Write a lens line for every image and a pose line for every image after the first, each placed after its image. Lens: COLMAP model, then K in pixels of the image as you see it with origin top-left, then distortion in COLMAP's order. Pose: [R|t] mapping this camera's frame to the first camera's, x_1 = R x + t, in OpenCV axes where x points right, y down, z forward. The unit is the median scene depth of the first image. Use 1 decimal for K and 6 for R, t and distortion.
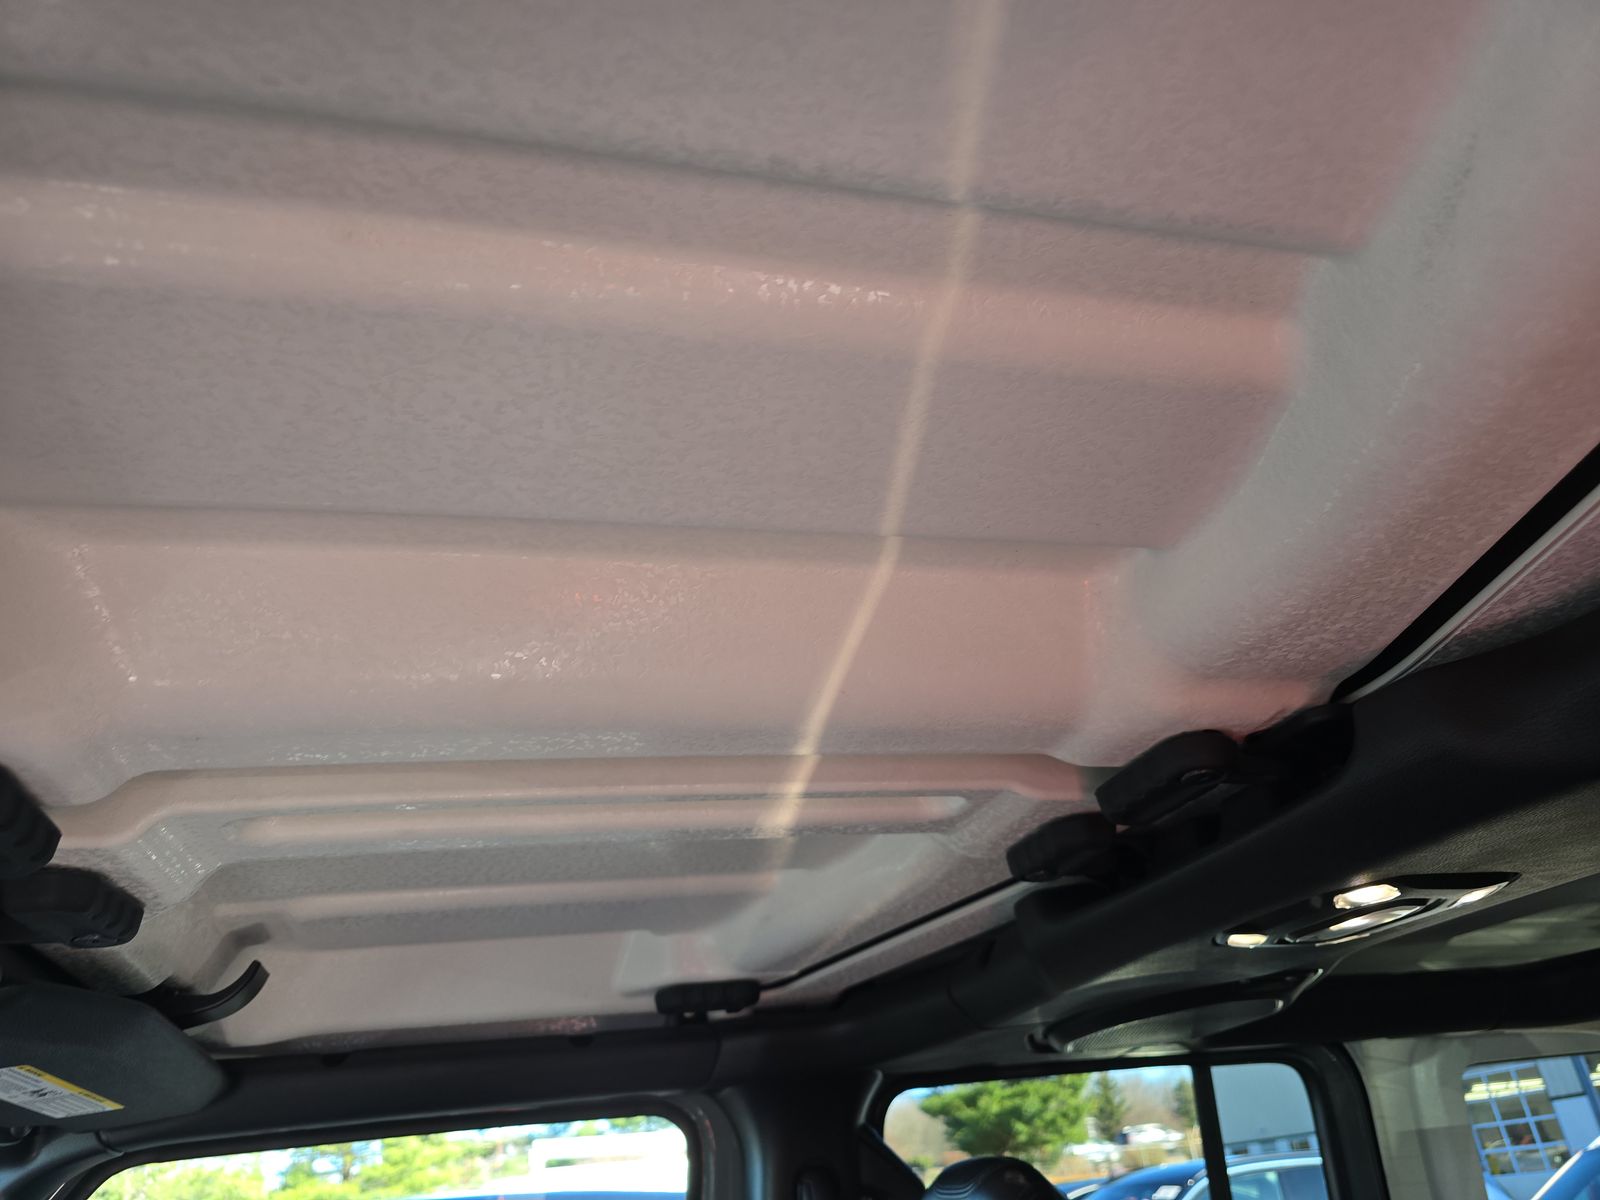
lens RADIAL K [[1117.8, 0, 800.0], [0, 1117.8, 600.0], [0, 0, 1]] dist [0.050090, -0.059092]
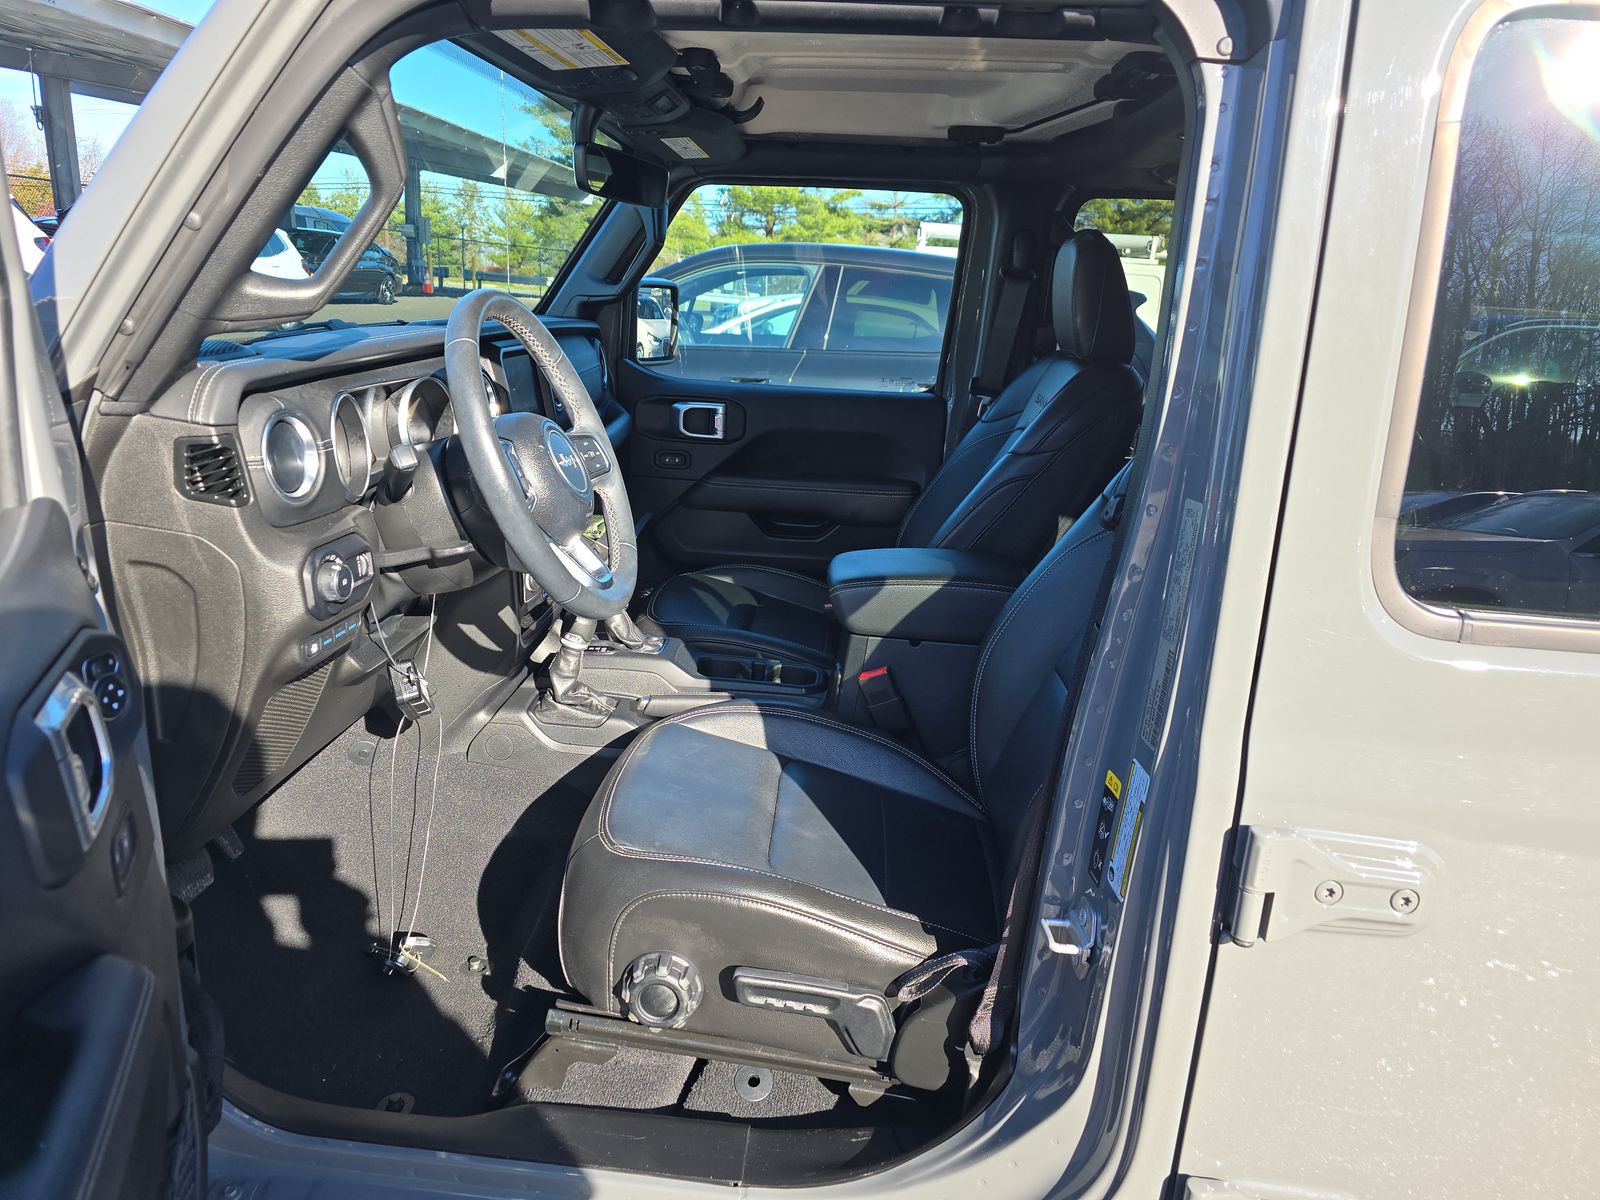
lens RADIAL K [[1117.8, 0, 800.0], [0, 1117.8, 600.0], [0, 0, 1]] dist [0.050090, -0.059092]
pose [[0.941488, 0.219421, -0.255840, 0.288399], [0.017295, 0.726614, 0.686828, -0.370743], [0.336601, -0.651065, 0.680304, -0.866404]]
